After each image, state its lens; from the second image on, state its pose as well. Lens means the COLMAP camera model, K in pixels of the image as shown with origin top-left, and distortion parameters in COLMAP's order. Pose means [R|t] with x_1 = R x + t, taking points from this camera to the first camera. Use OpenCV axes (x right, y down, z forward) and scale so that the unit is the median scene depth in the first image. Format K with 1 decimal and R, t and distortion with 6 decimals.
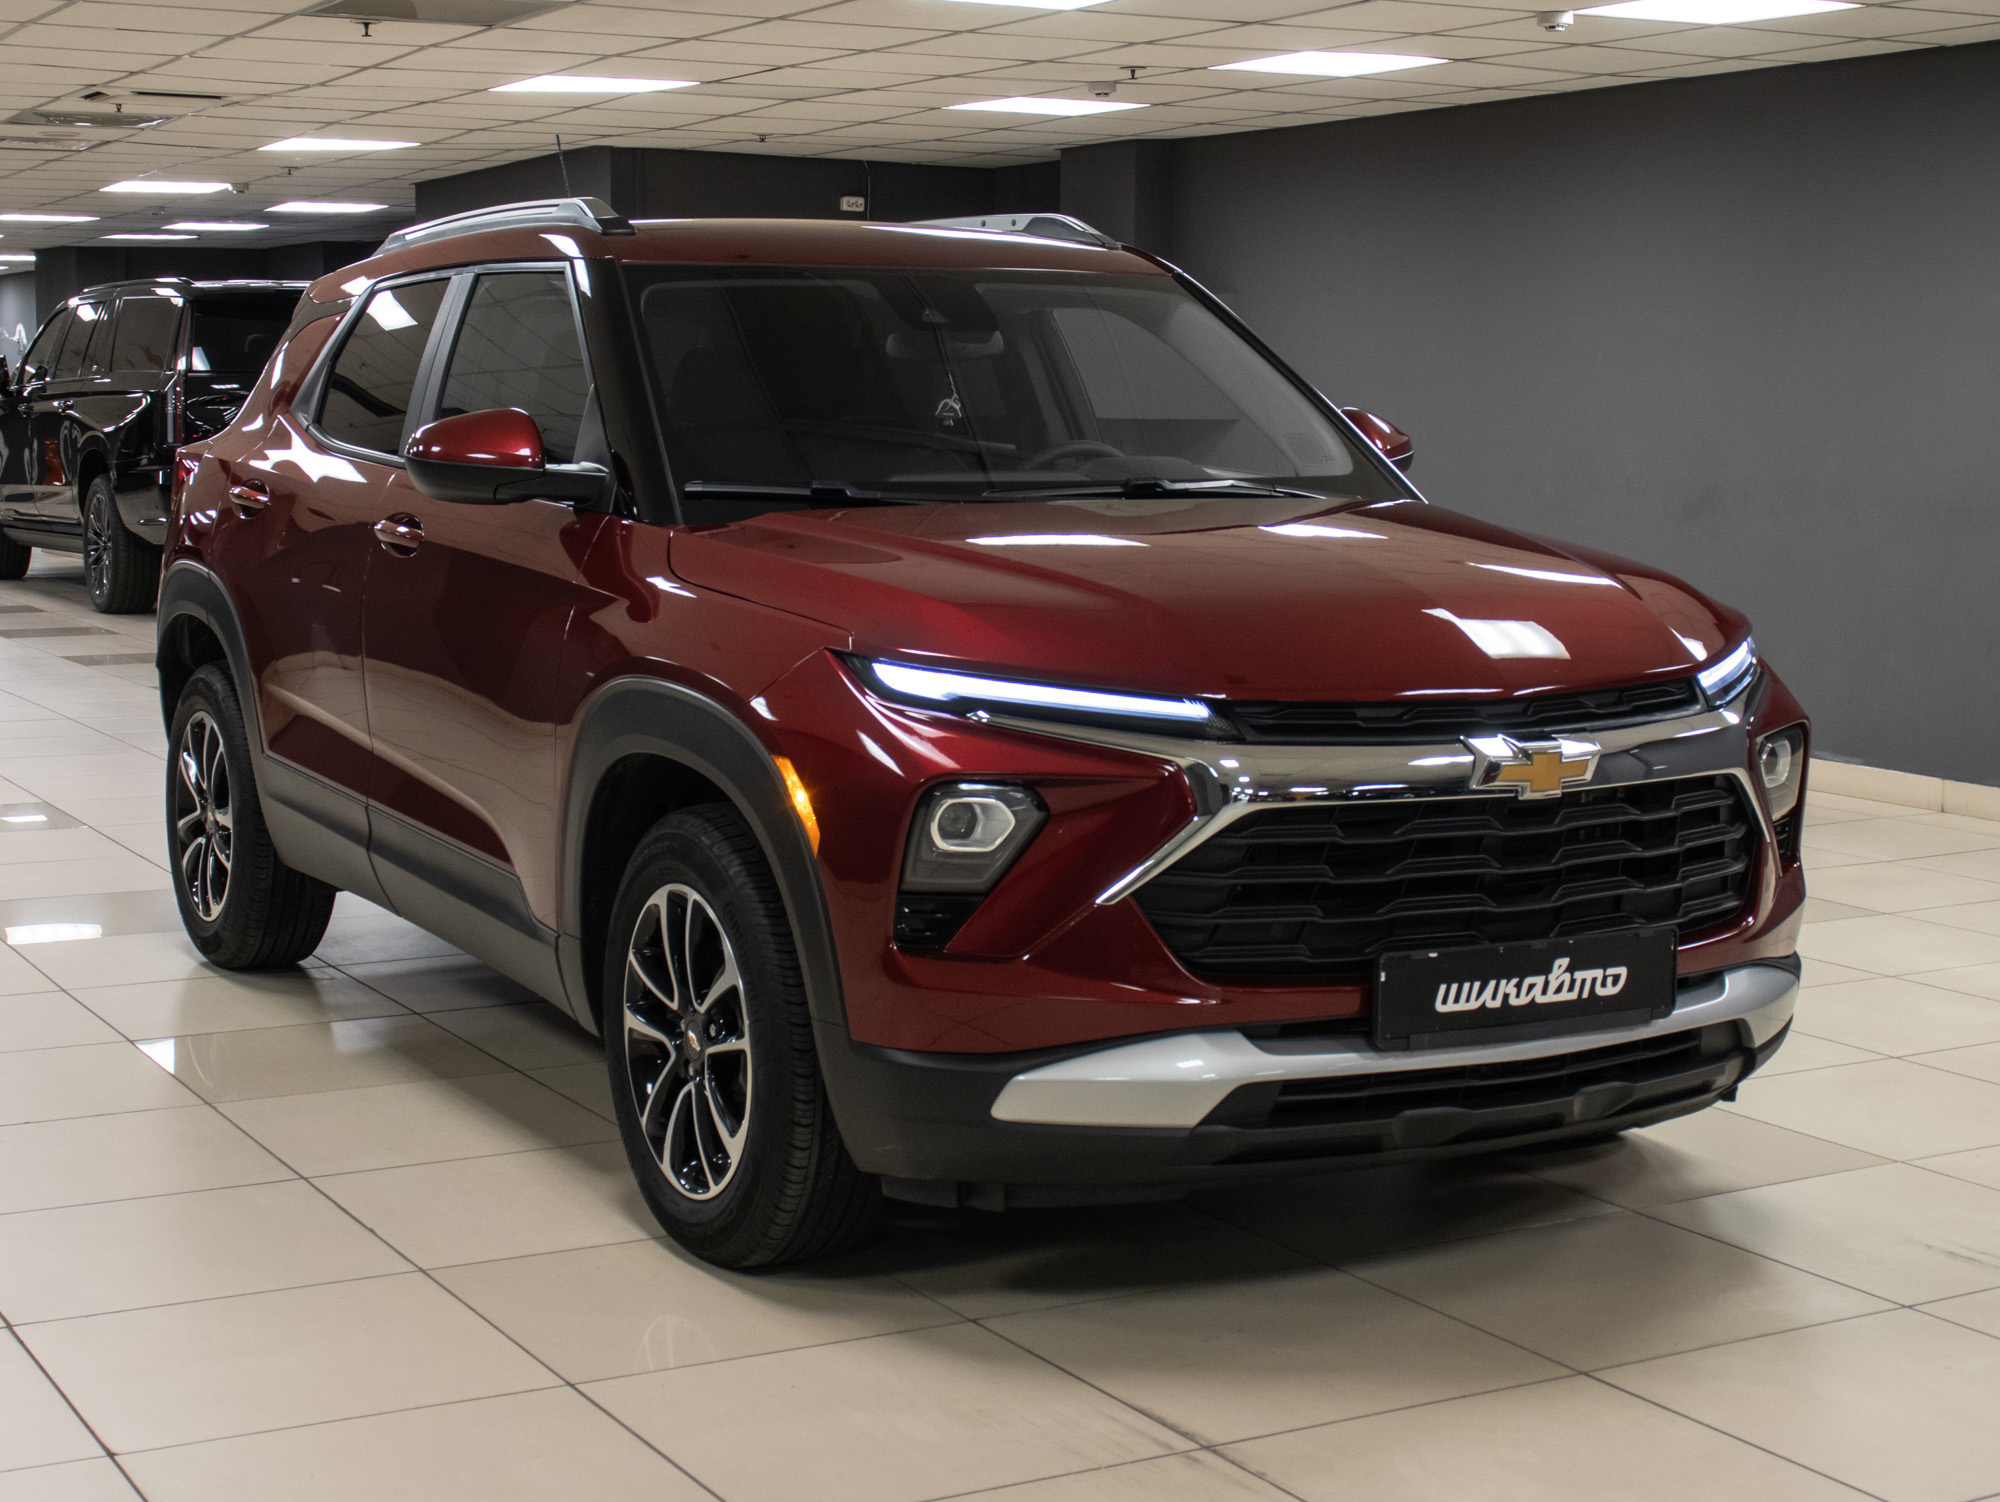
lens RADIAL K [[3013.0, 0, 1000.0], [0, 3013.0, 751.0], [0, 0, 1]] dist [-0.050752, -0.104058]
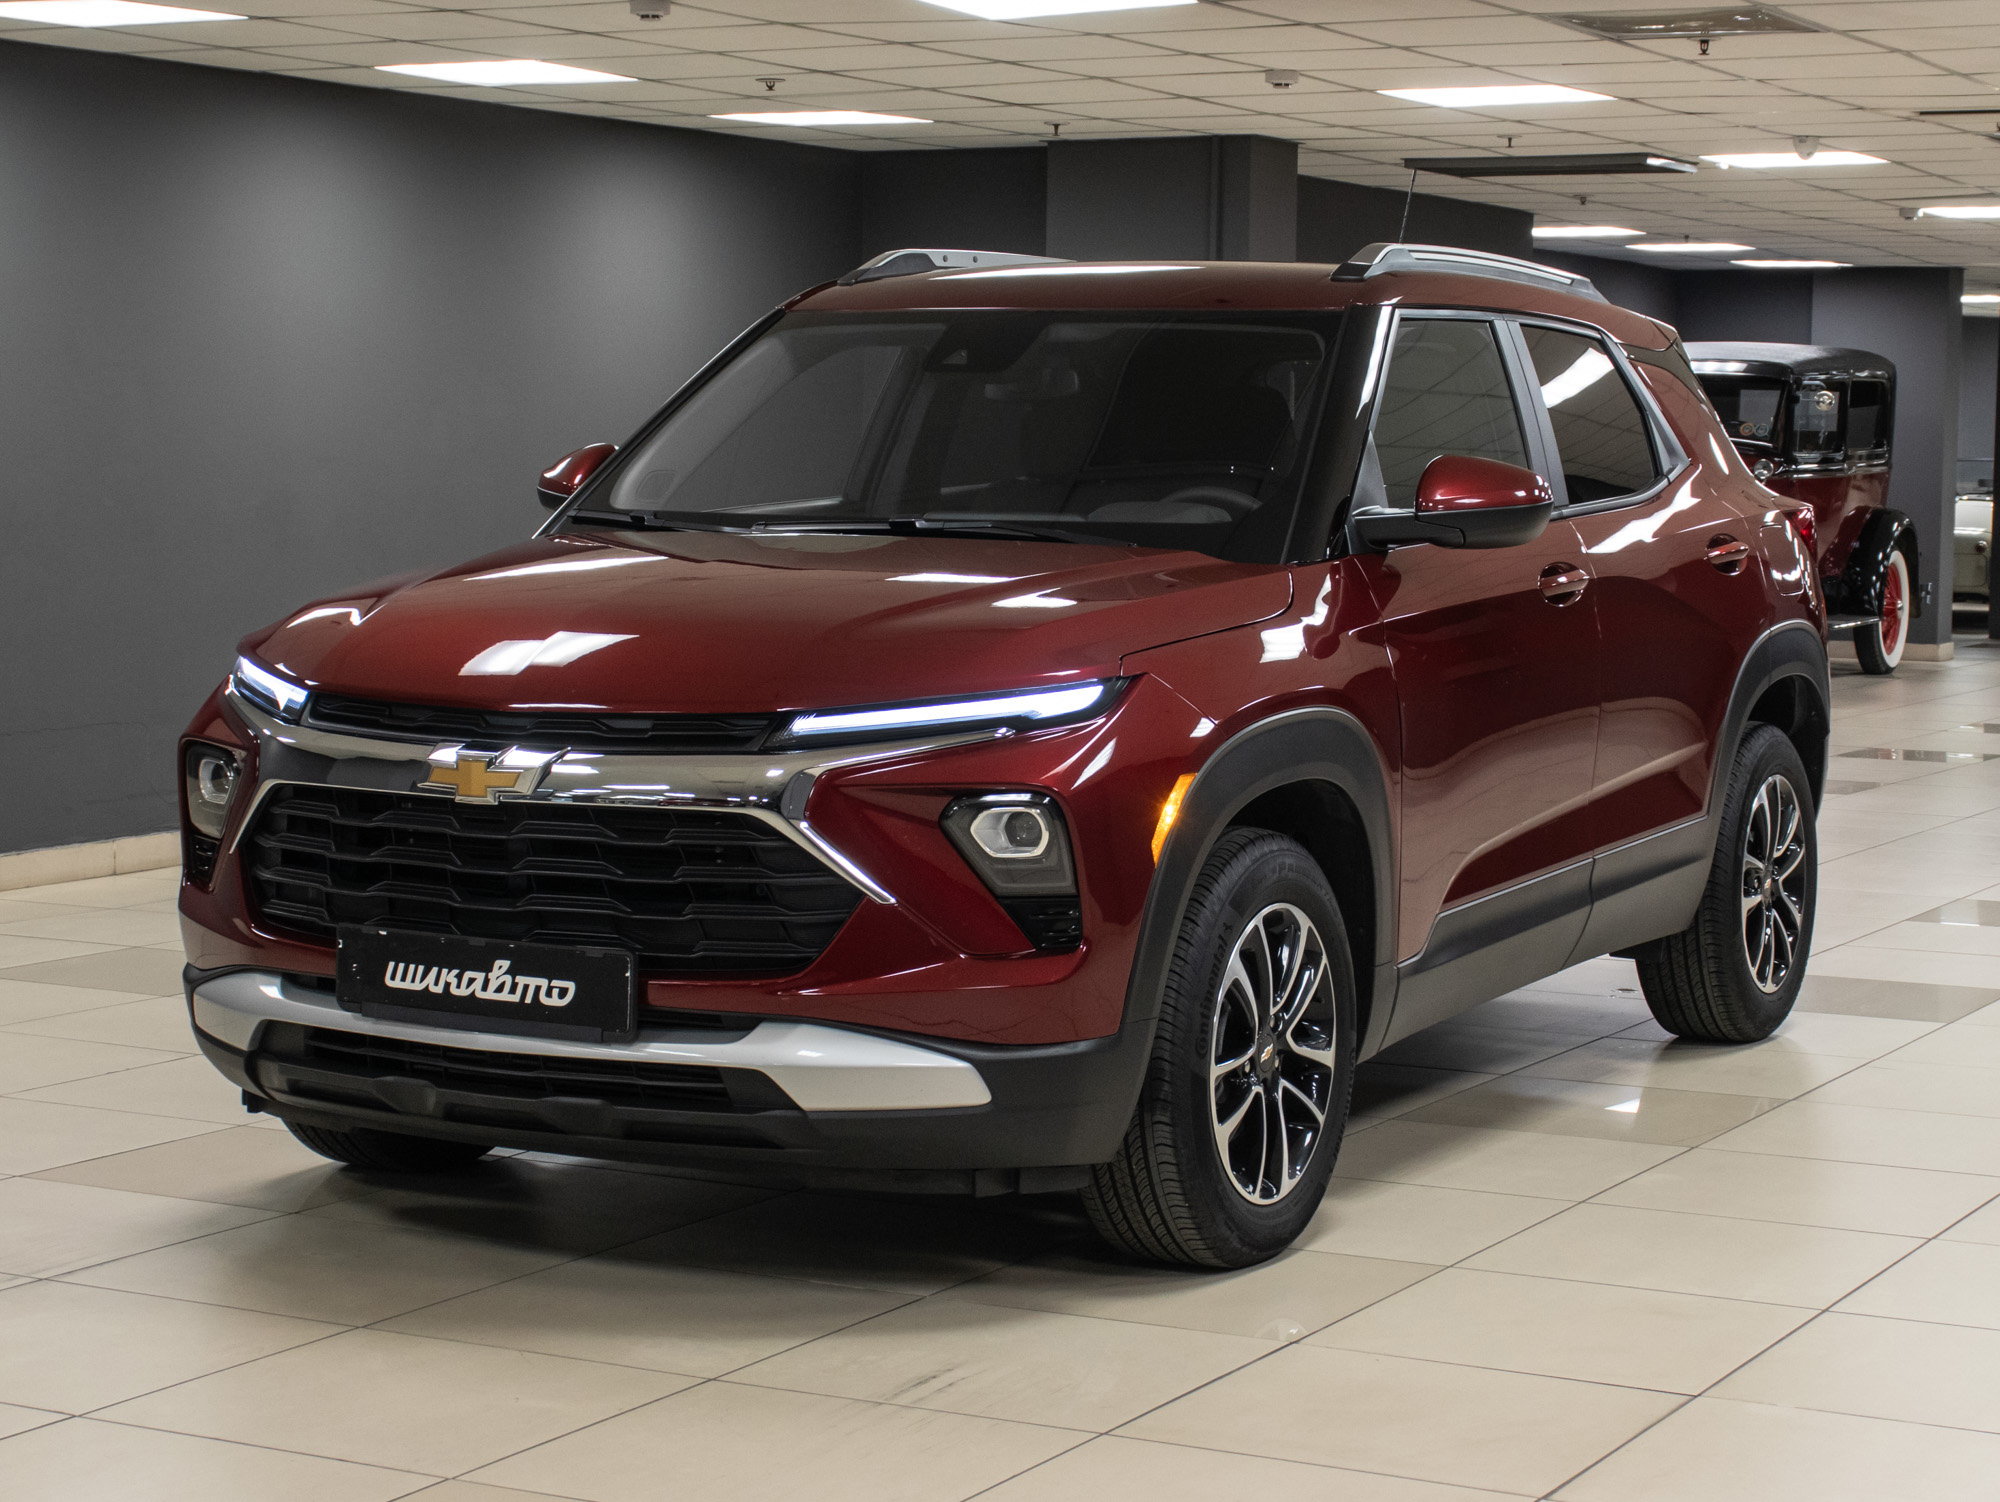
lens RADIAL K [[3883.1, 0, 998.0], [0, 3883.1, 778.2], [0, 0, 1]] dist [-0.043324, 0.023492]
pose [[0.534213, 0.075442, -0.841977, 1.431605], [-0.108664, 0.993875, 0.020108, -0.040884], [0.838337, 0.080751, 0.539139, 0.410810]]
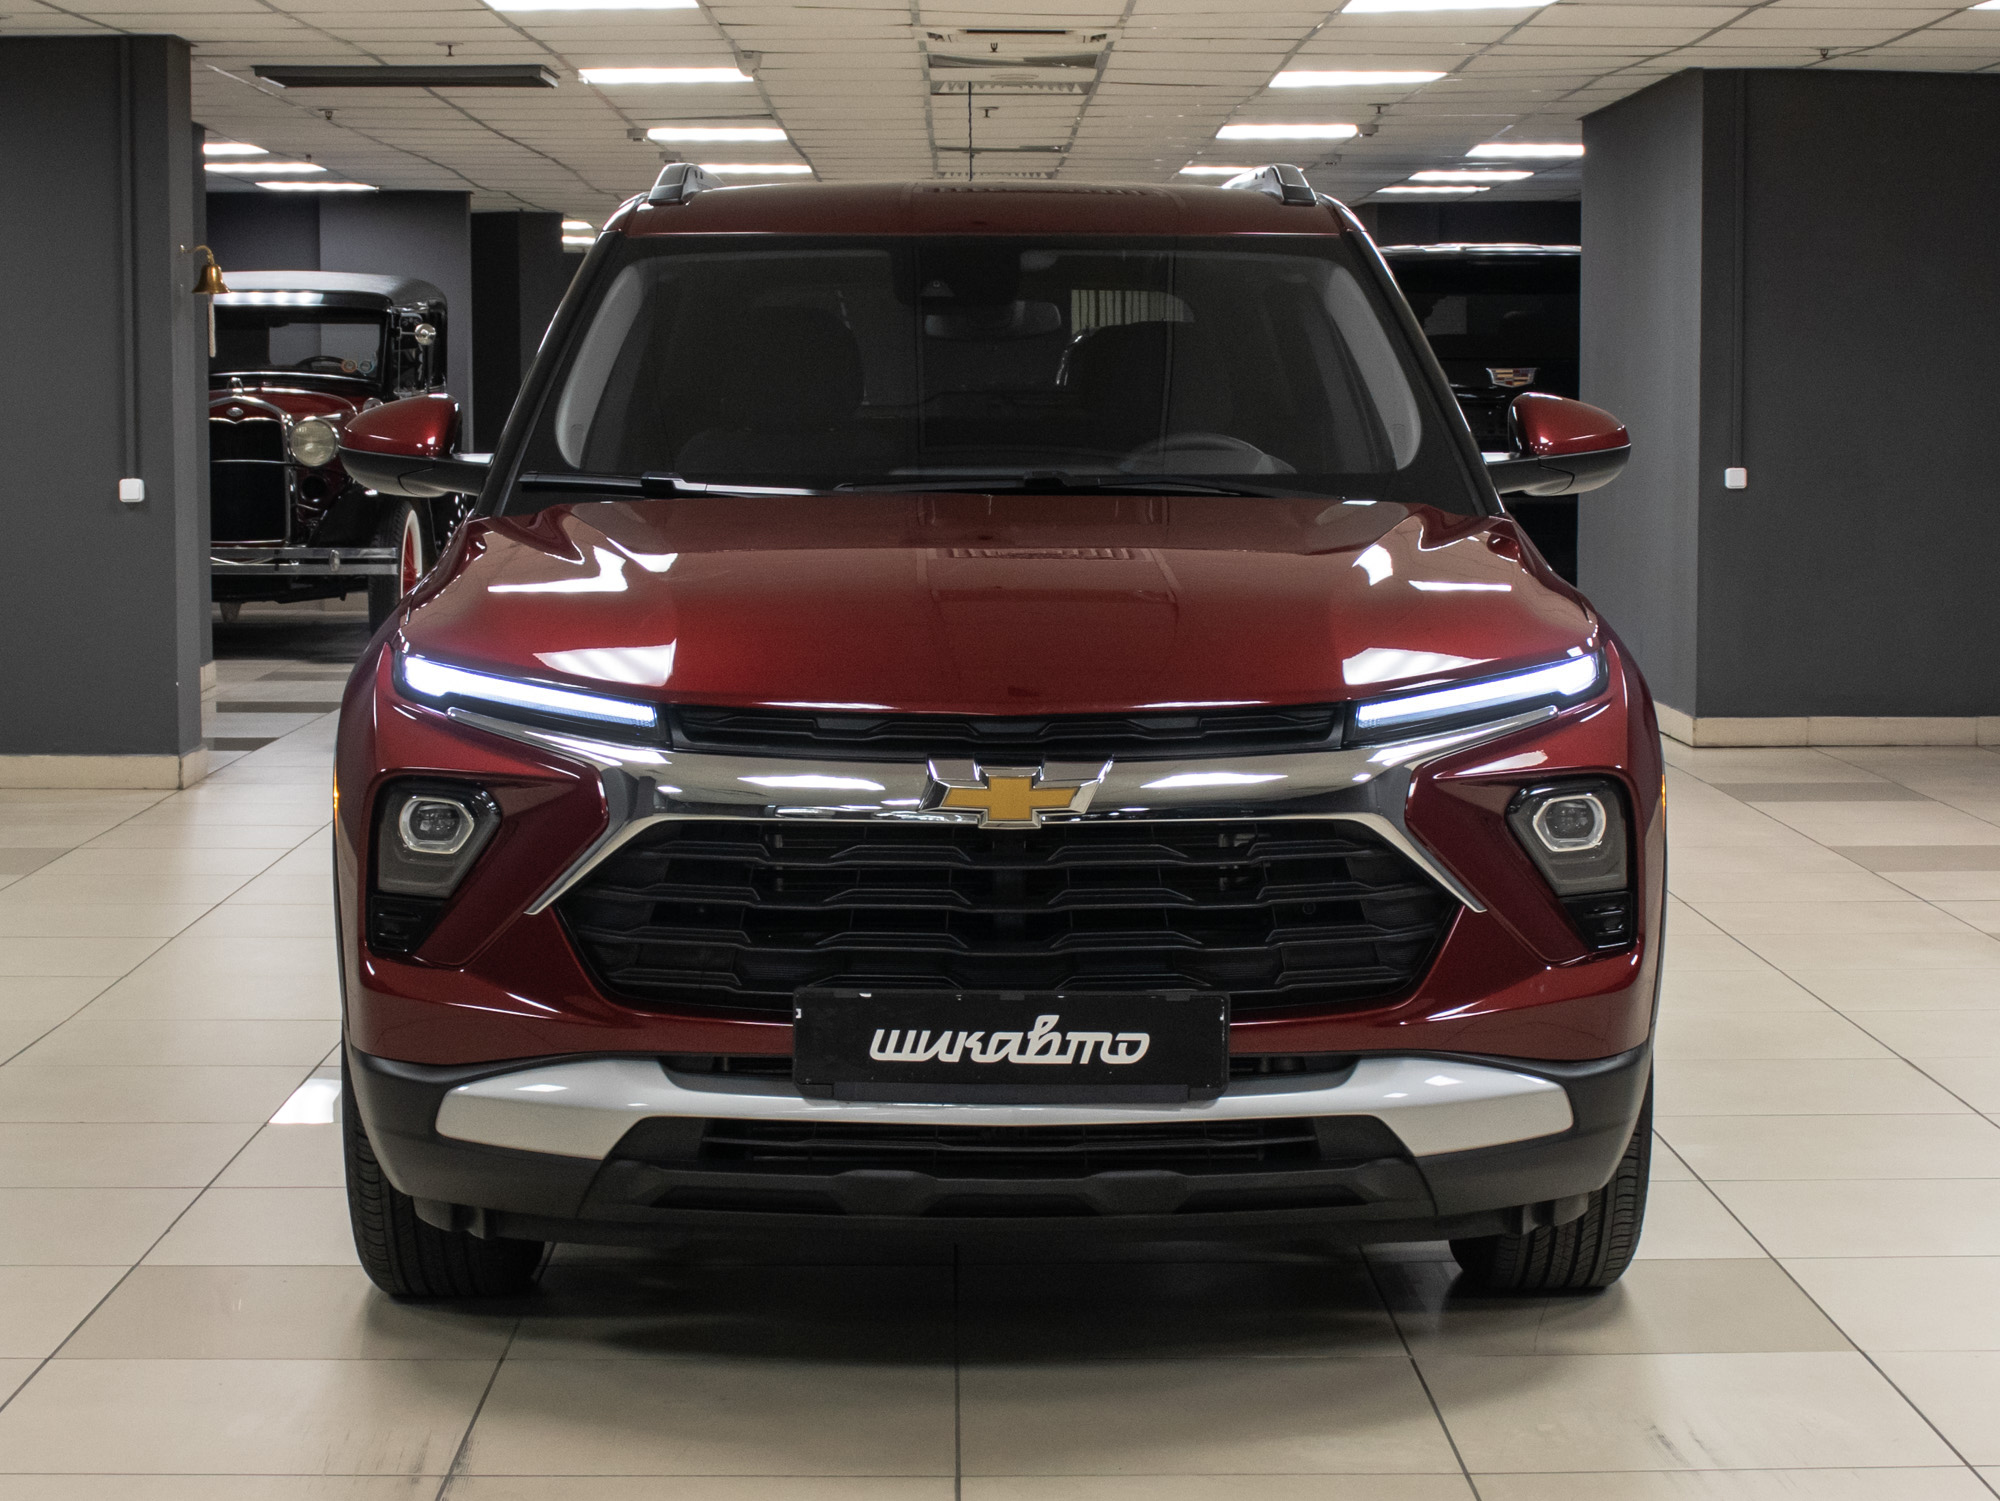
lens RADIAL K [[4156.3, 0, 1000.0], [0, 4156.3, 750.5], [0, 0, 1]] dist [-0.072365, 0.104564]
pose [[0.877641, 0.037658, -0.477836, 0.755517], [-0.052873, 0.998431, -0.018426, 0.015347], [0.476393, 0.041436, 0.878256, -0.071628]]
